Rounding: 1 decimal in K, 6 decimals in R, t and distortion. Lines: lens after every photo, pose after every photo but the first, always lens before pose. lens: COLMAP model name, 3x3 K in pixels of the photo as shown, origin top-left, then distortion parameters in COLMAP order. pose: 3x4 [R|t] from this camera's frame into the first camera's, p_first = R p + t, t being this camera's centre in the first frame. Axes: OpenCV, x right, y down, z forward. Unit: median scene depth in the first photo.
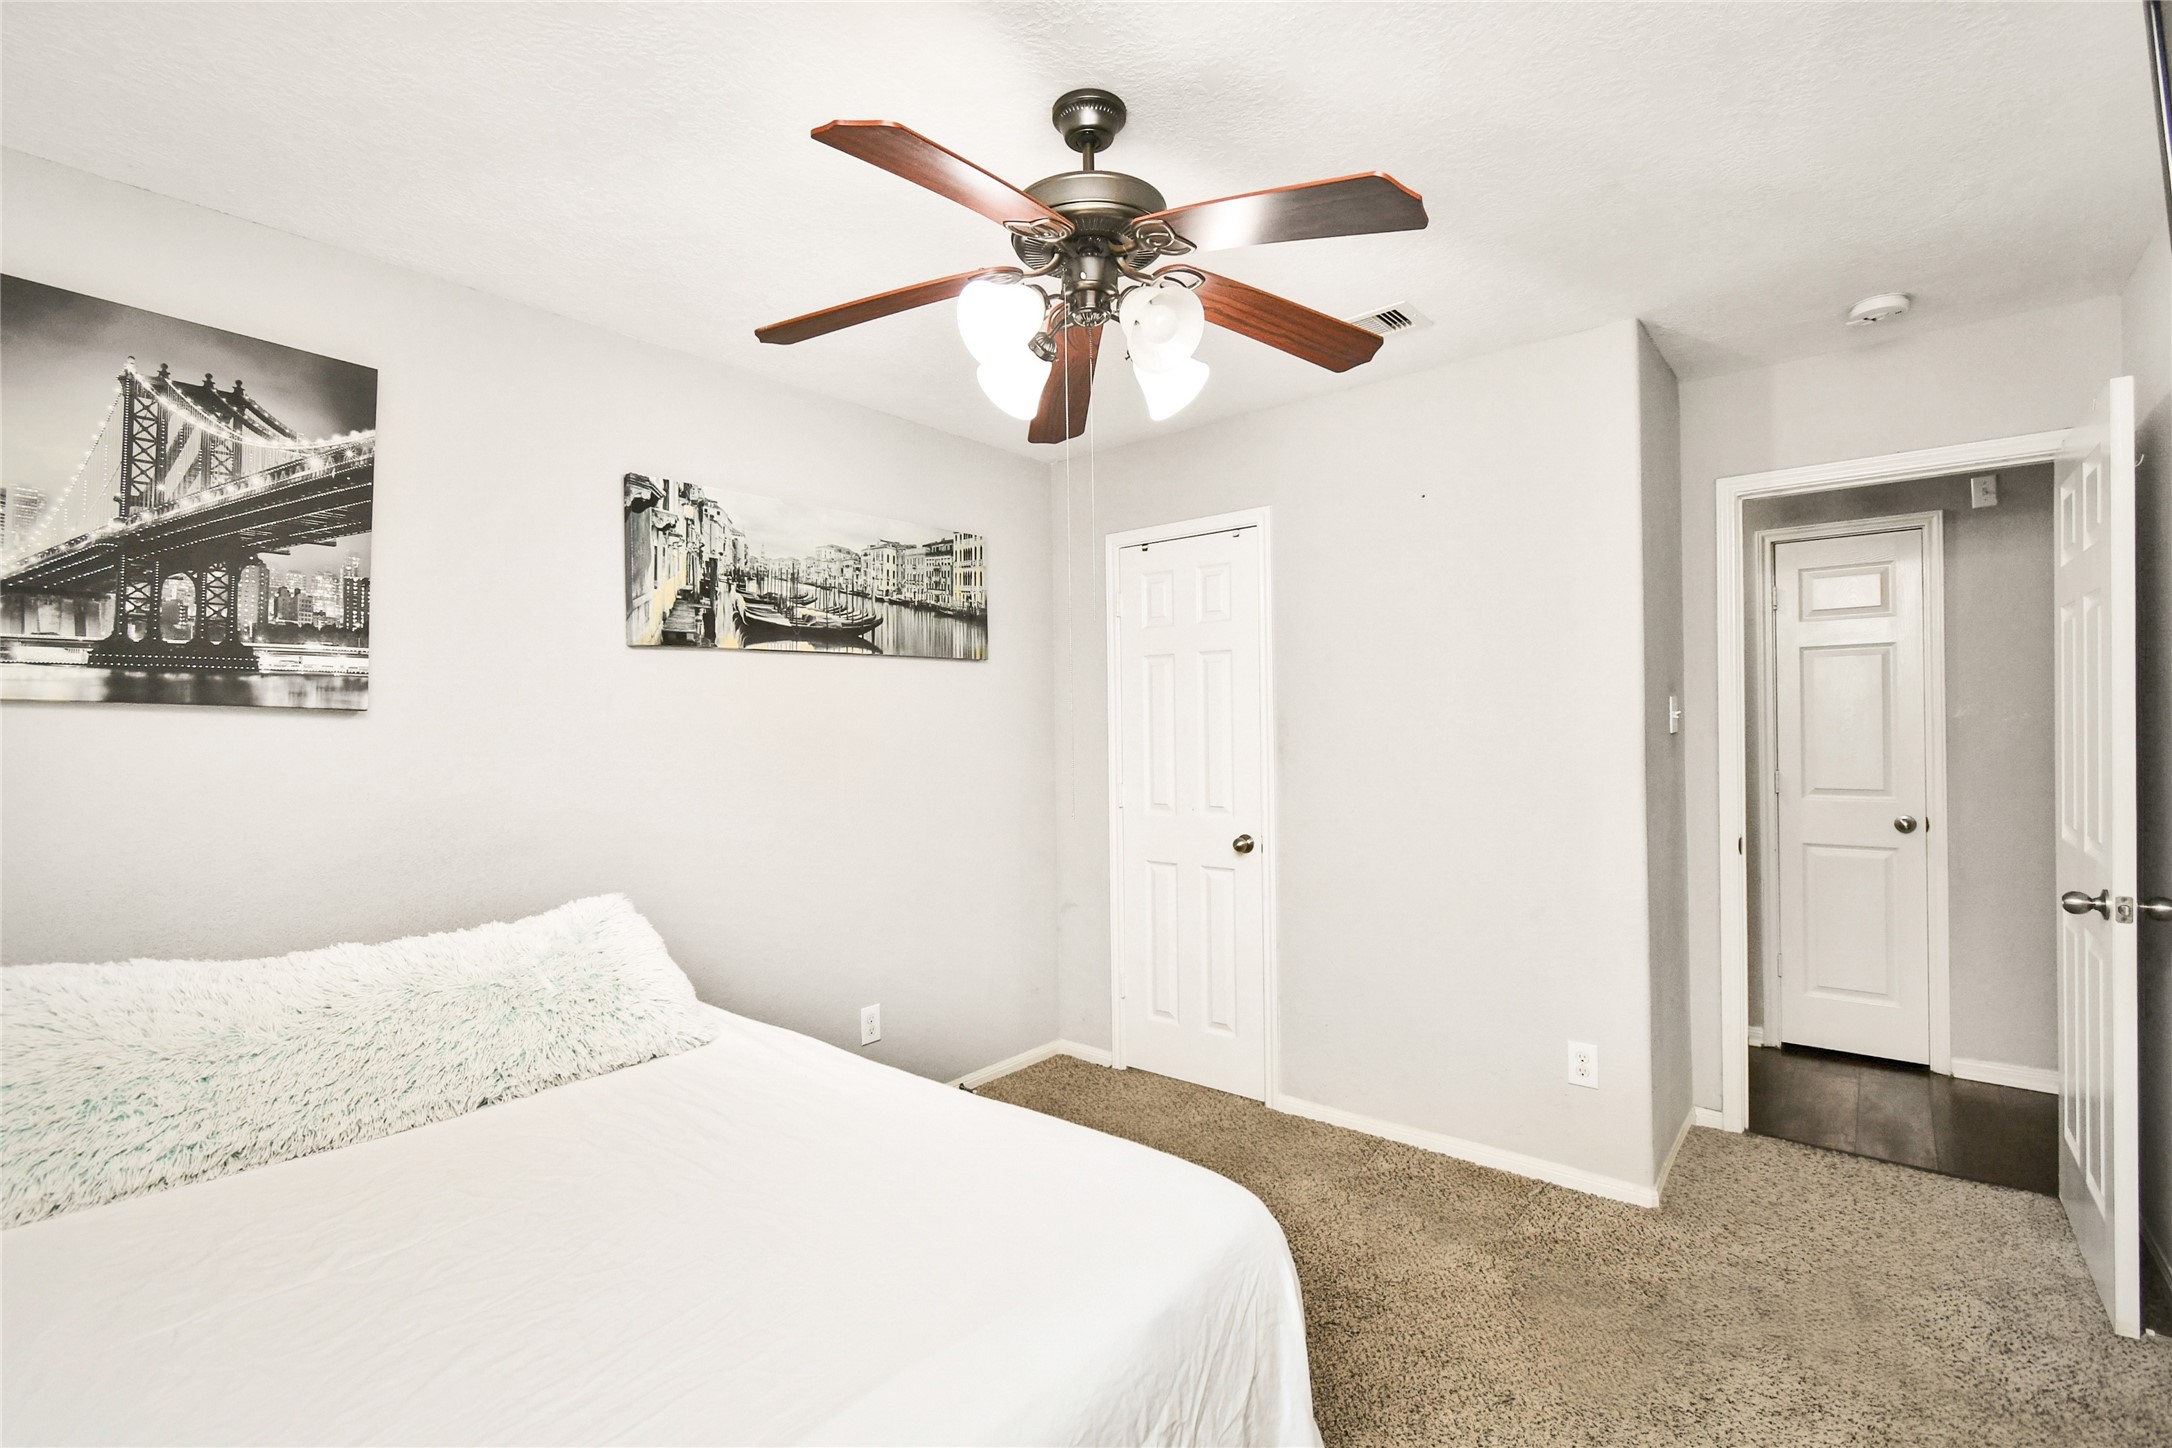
lens RADIAL K [[964.8, 0, 1084.6], [0, 964.8, 716.1], [0, 0, 1]] dist [0.001292, -0.000619]
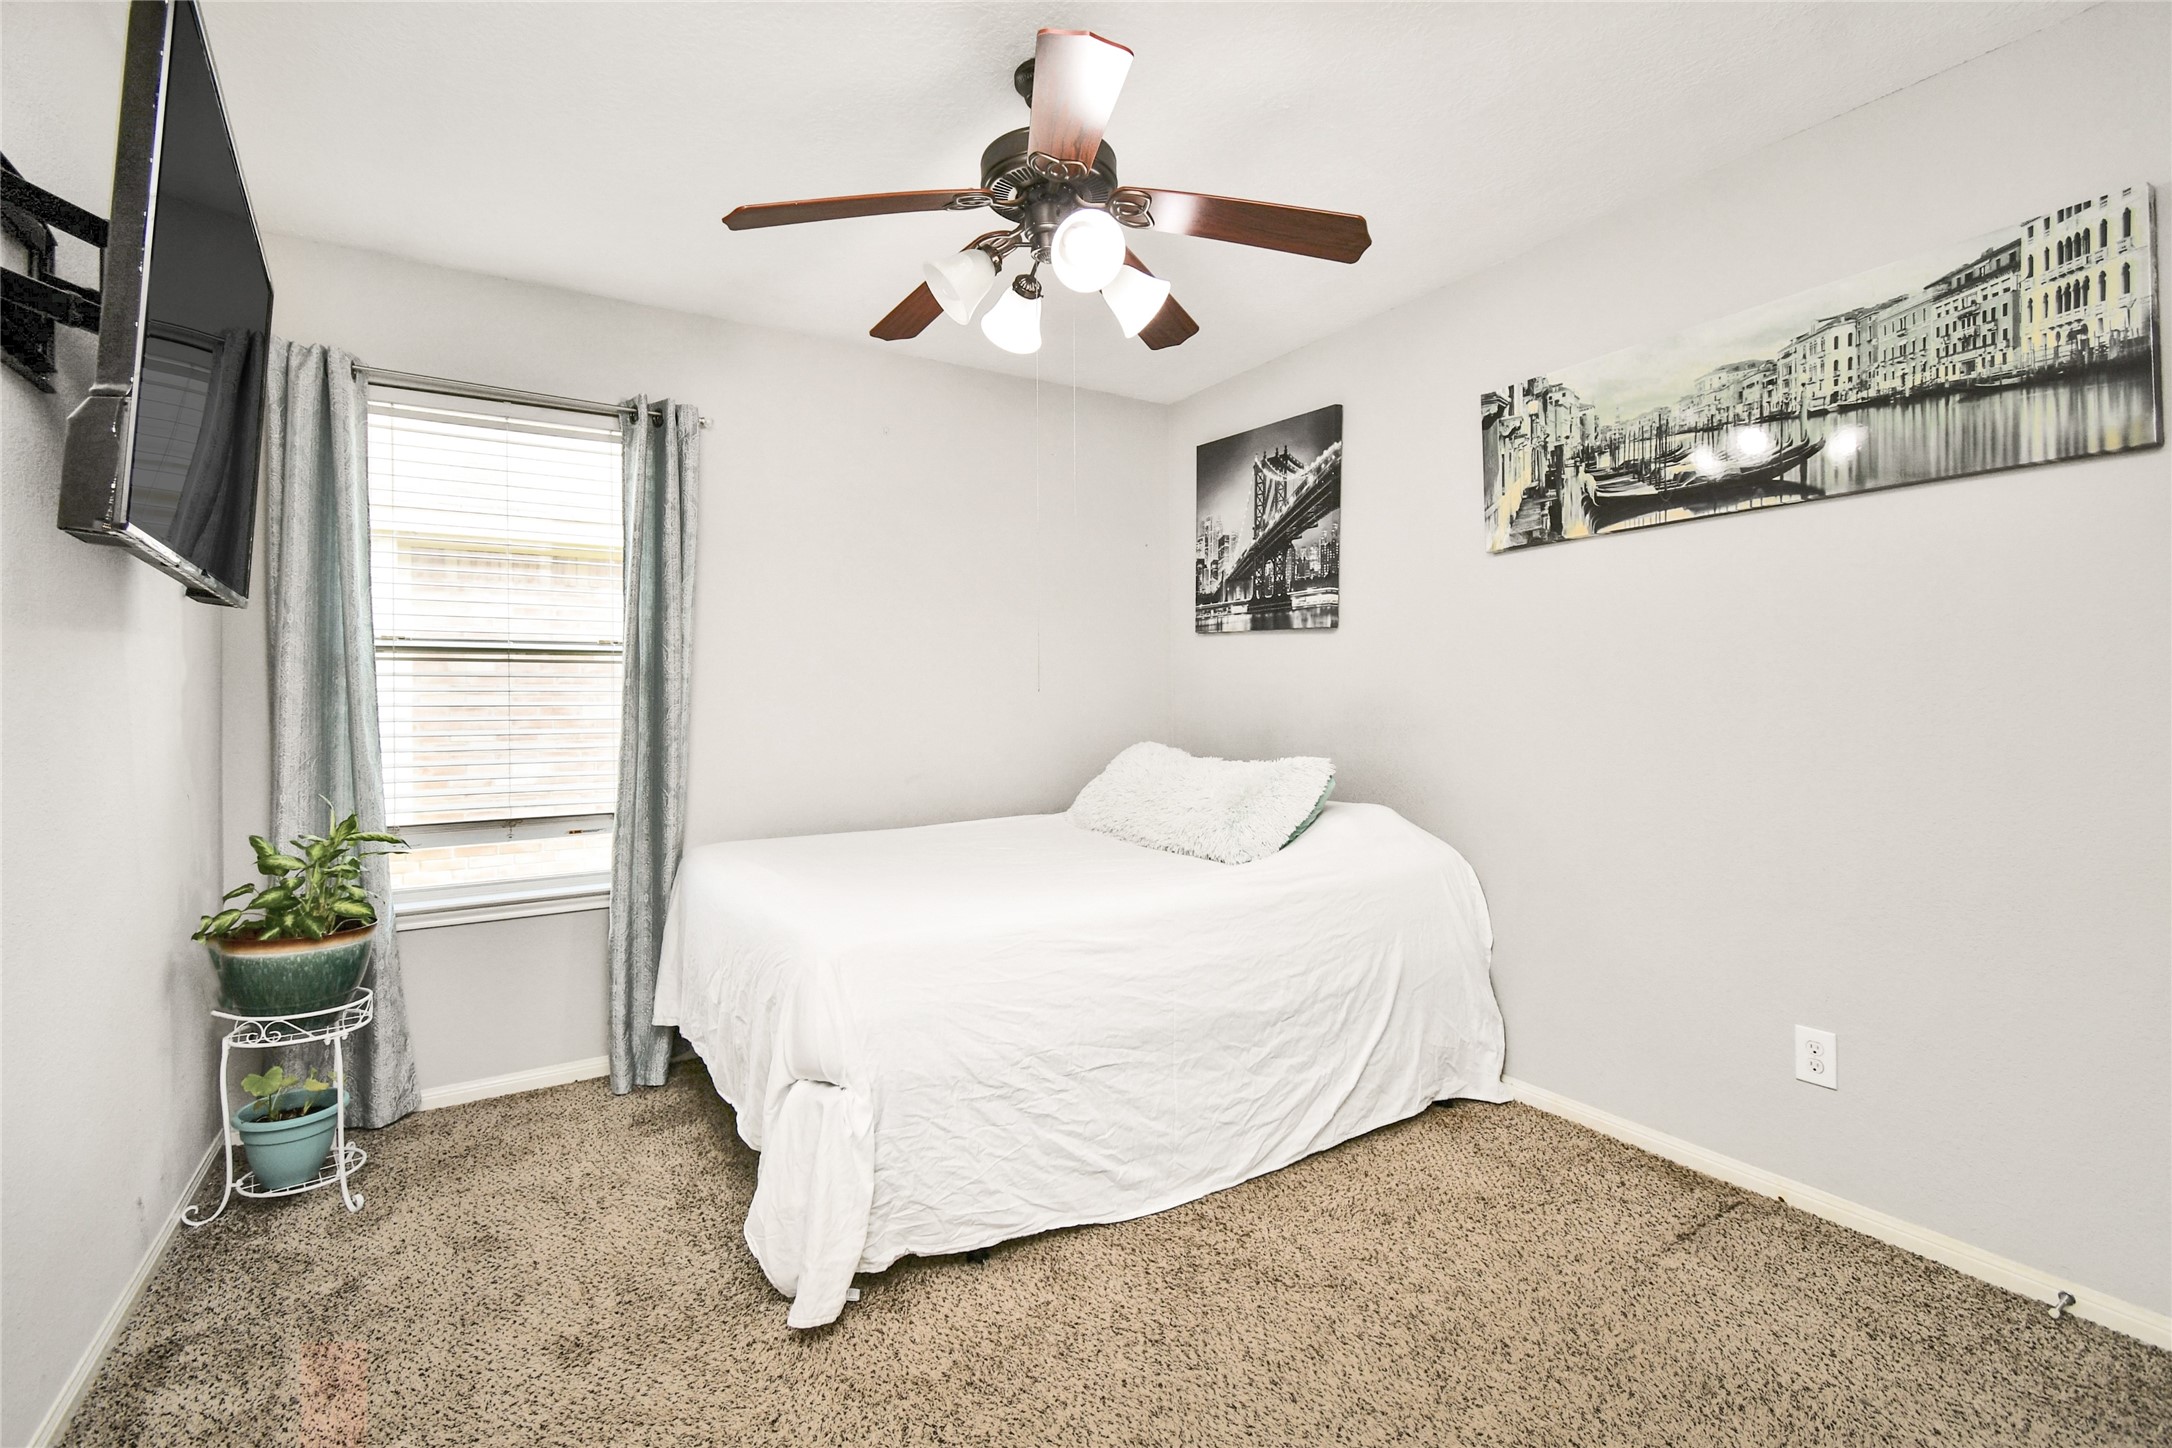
lens RADIAL K [[964.8, 0, 1084.6], [0, 964.8, 716.1], [0, 0, 1]] dist [0.001292, -0.000619]
pose [[-0.313440, 0.016875, -0.949458, 0.669385], [0.002369, 0.999853, 0.016988, 0.085395], [0.949605, 0.003076, -0.313434, 0.864467]]
